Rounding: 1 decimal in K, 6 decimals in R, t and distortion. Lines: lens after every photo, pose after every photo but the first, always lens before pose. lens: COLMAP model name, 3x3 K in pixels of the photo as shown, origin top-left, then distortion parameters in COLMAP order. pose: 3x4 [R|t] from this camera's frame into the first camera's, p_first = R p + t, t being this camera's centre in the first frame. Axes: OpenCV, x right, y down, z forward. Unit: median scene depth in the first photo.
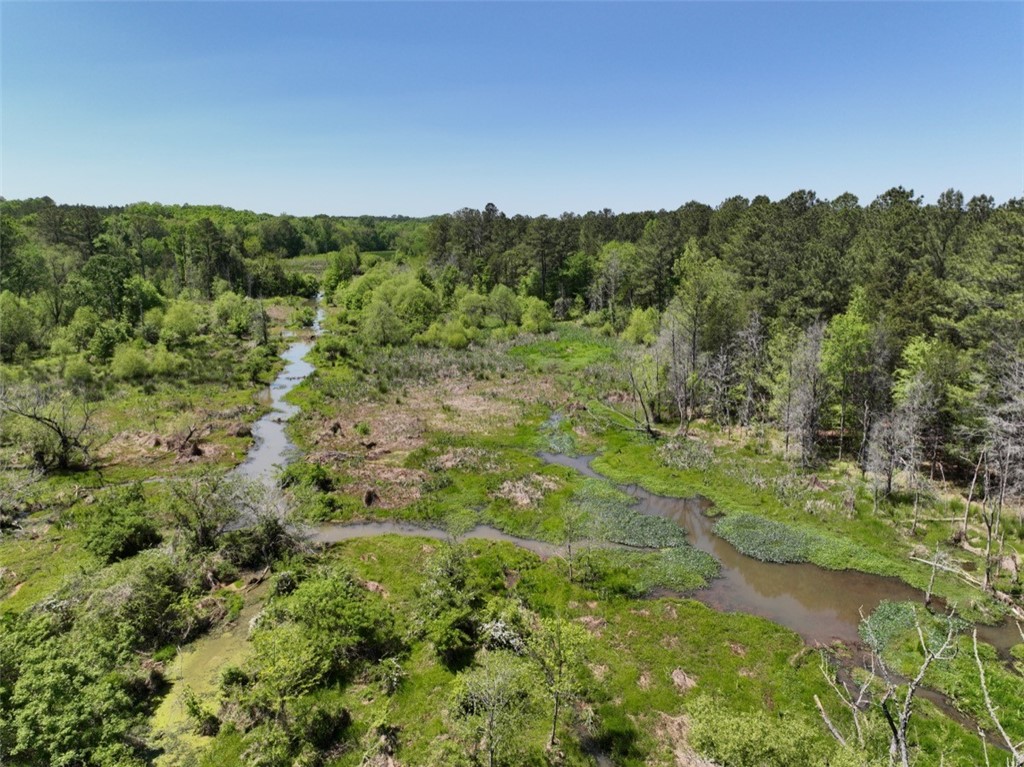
lens RADIAL K [[712.7, 0, 509.9], [0, 712.7, 382.4], [0, 0, 1]] dist [0.005405, 0.002543]
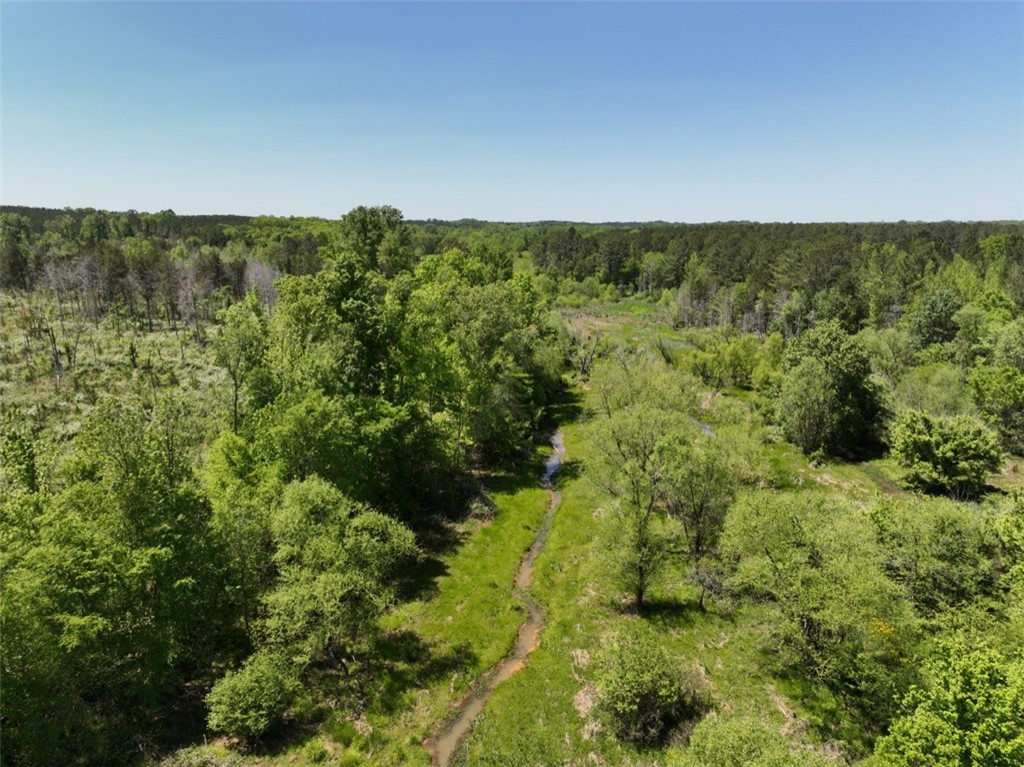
lens RADIAL K [[712.7, 0, 513.9], [0, 712.7, 384.1], [0, 0, 1]] dist [0.005405, 0.002543]
pose [[0.999882, 0.003652, -0.014916, -0.177575], [-0.003612, 0.999990, 0.002687, 0.132814], [0.014926, -0.002633, 0.999885, -0.819405]]
